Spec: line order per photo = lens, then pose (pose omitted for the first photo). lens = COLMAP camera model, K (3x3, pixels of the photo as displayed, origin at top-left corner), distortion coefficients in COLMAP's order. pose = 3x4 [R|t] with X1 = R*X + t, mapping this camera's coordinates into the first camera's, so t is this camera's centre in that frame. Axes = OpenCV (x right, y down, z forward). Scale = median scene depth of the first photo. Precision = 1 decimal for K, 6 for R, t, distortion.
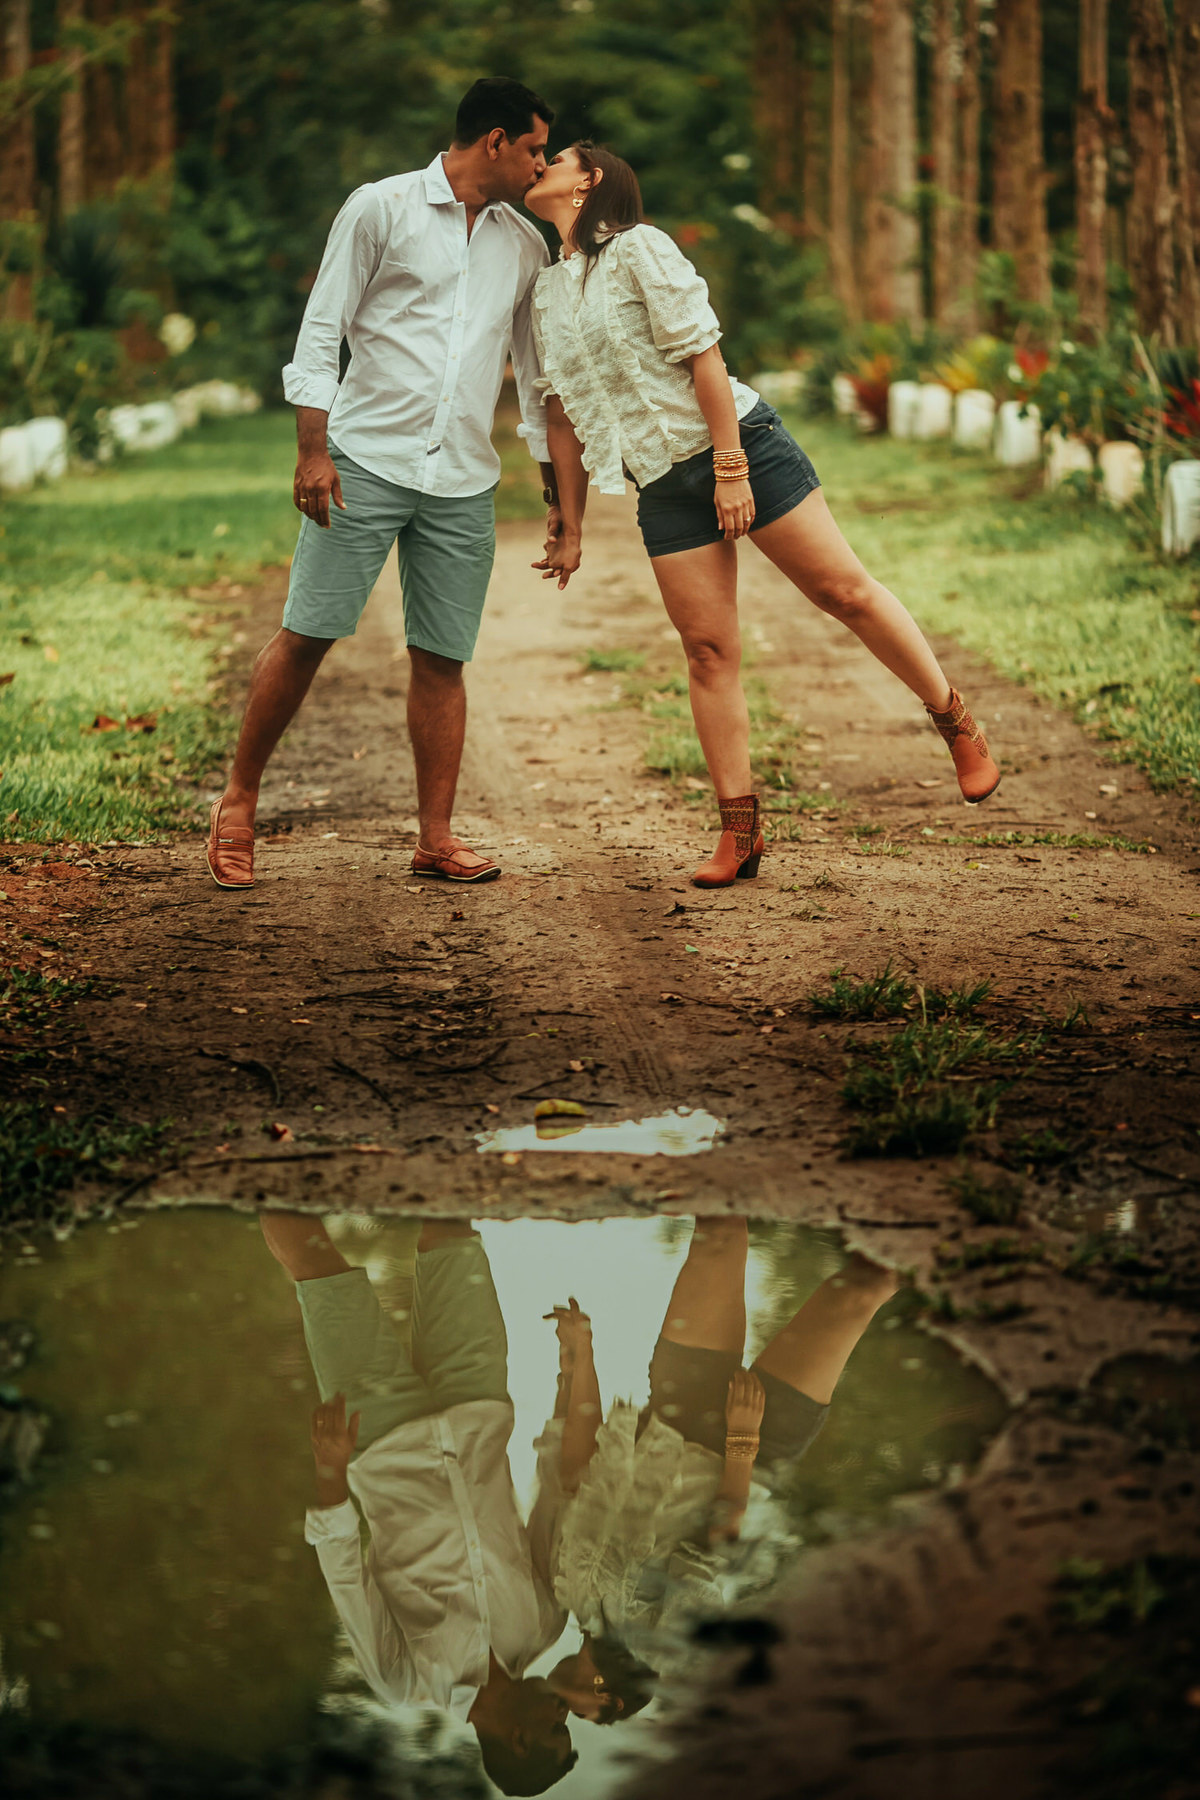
lens RADIAL K [[6925.8, 0, 601.1], [0, 6925.8, 899.7], [0, 0, 1]] dist [0.332650, 0.000000]
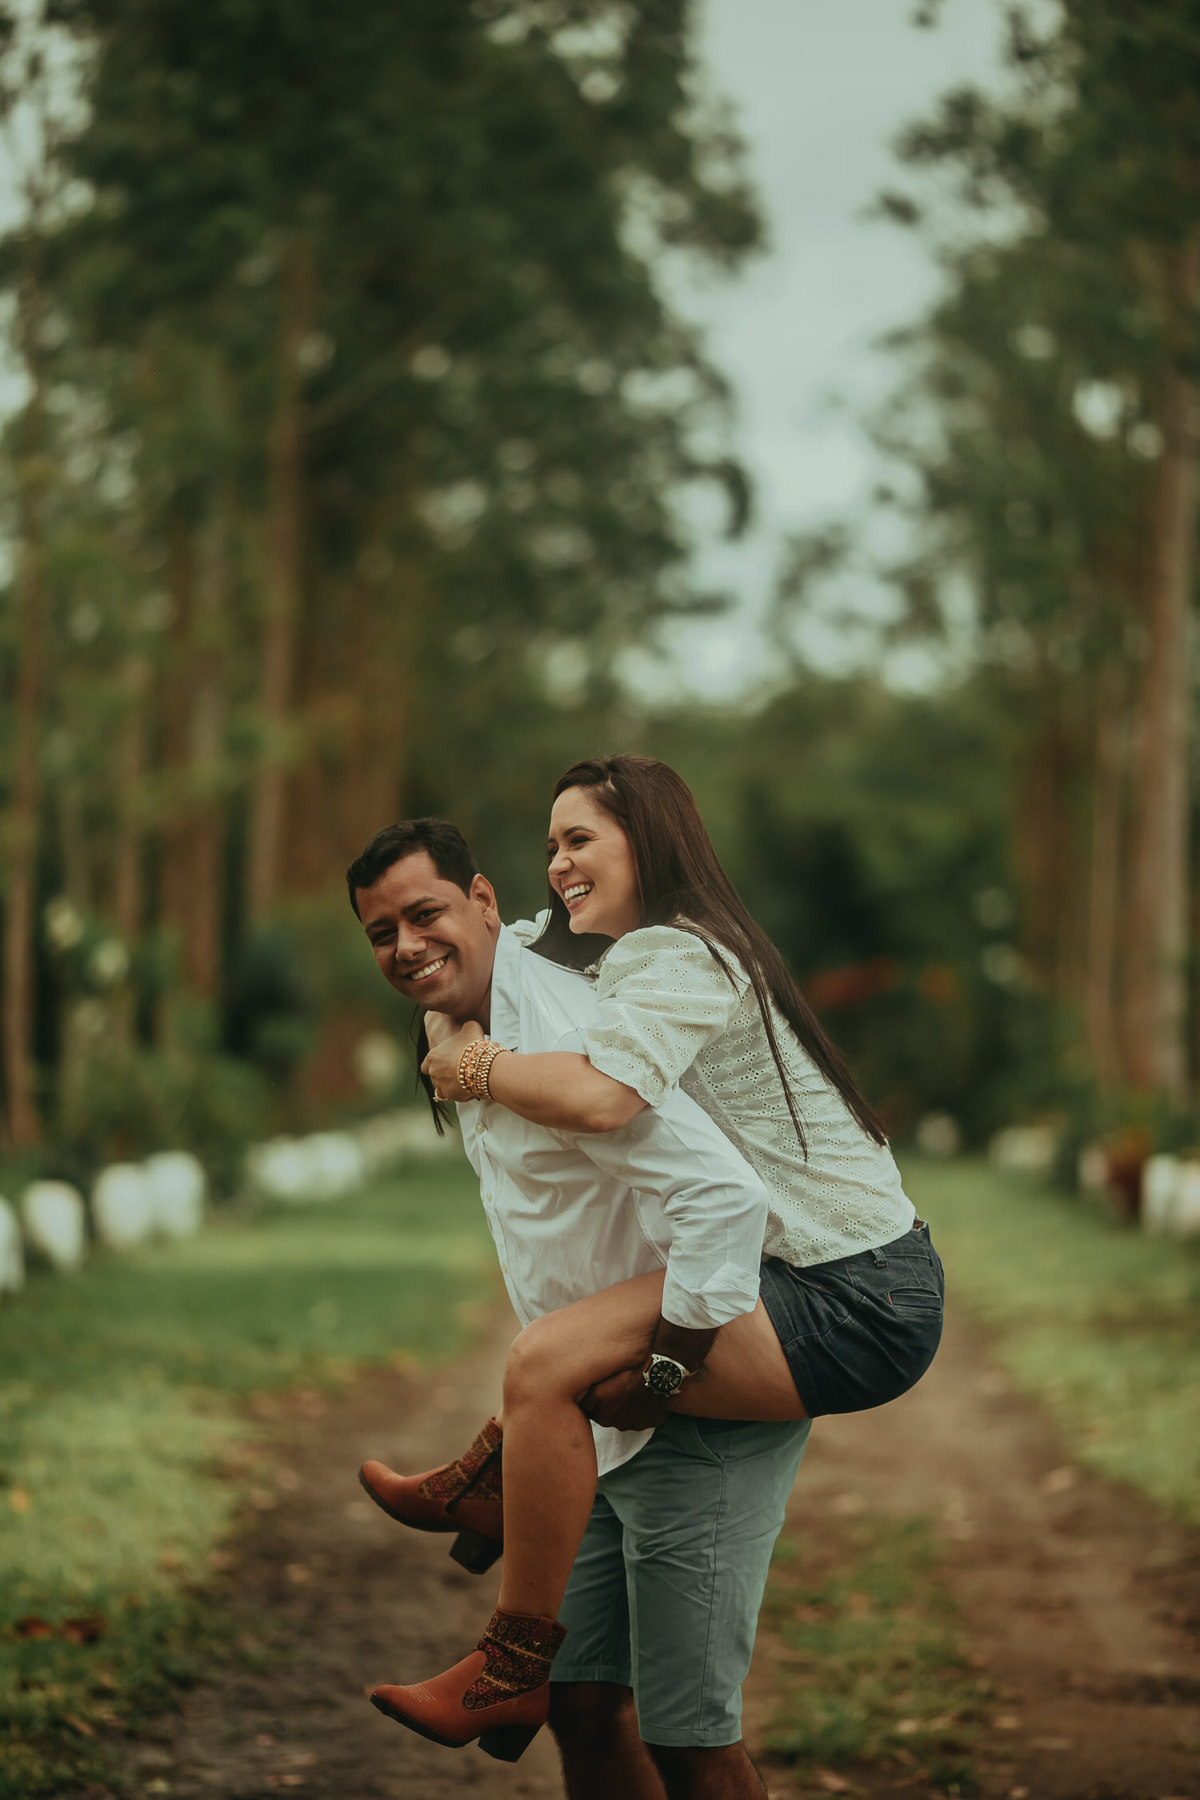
lens RADIAL K [[6925.8, 0, 602.9], [0, 6925.8, 911.2], [0, 0, 1]] dist [0.332650, 0.000000]
pose [[0.998228, 0.045129, -0.038781, 0.011108], [-0.048903, 0.993516, -0.102638, -0.024434], [0.033898, 0.104352, 0.993963, 0.237426]]
